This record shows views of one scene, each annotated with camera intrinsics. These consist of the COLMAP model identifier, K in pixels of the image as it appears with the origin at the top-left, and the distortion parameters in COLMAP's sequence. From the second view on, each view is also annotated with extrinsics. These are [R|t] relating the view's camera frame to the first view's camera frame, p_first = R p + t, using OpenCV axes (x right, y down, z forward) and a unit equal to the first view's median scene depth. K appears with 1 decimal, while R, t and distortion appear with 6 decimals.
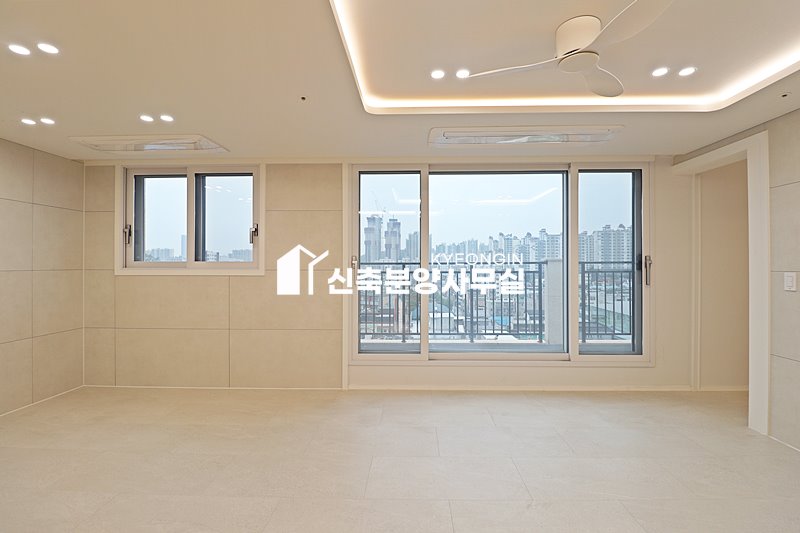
lens RADIAL K [[378.5, 0, 404.0], [0, 378.5, 263.7], [0, 0, 1]] dist [-0.003424, -0.000305]
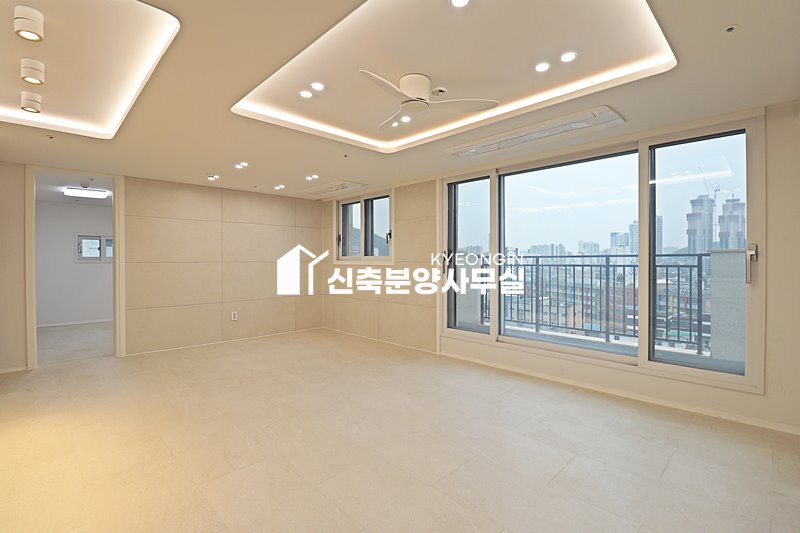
lens RADIAL K [[369.3, 0, 402.6], [0, 369.3, 263.6], [0, 0, 1]] dist [-0.000916, -0.013325]
pose [[0.724742, 0.007009, -0.688985, 0.616159], [0.002874, 0.999909, 0.013194, 0.005224], [0.689015, -0.011543, 0.724655, 0.004412]]
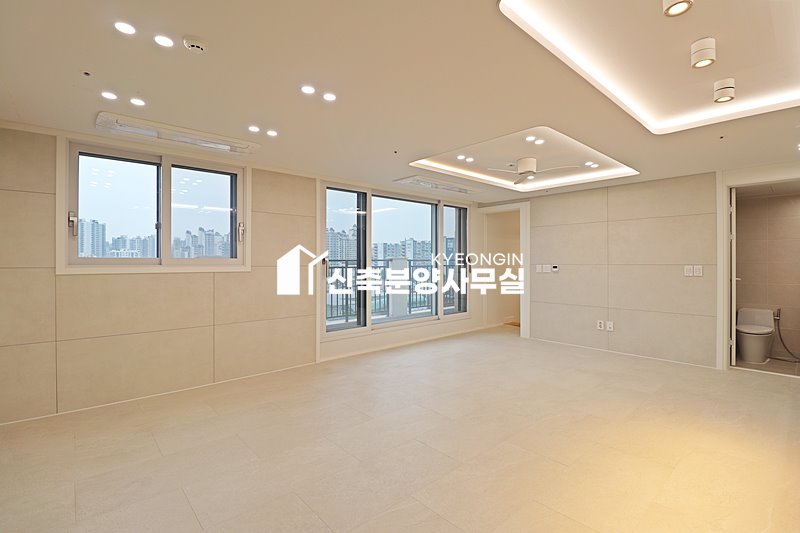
lens RADIAL K [[368.7, 0, 403.4], [0, 368.7, 263.1], [0, 0, 1]] dist [-0.000683, -0.011136]
pose [[0.725705, -0.002215, 0.688002, -0.765472], [-0.001837, 0.999985, 0.005157, 0.001140], [-0.688003, -0.005006, 0.725690, -0.059034]]
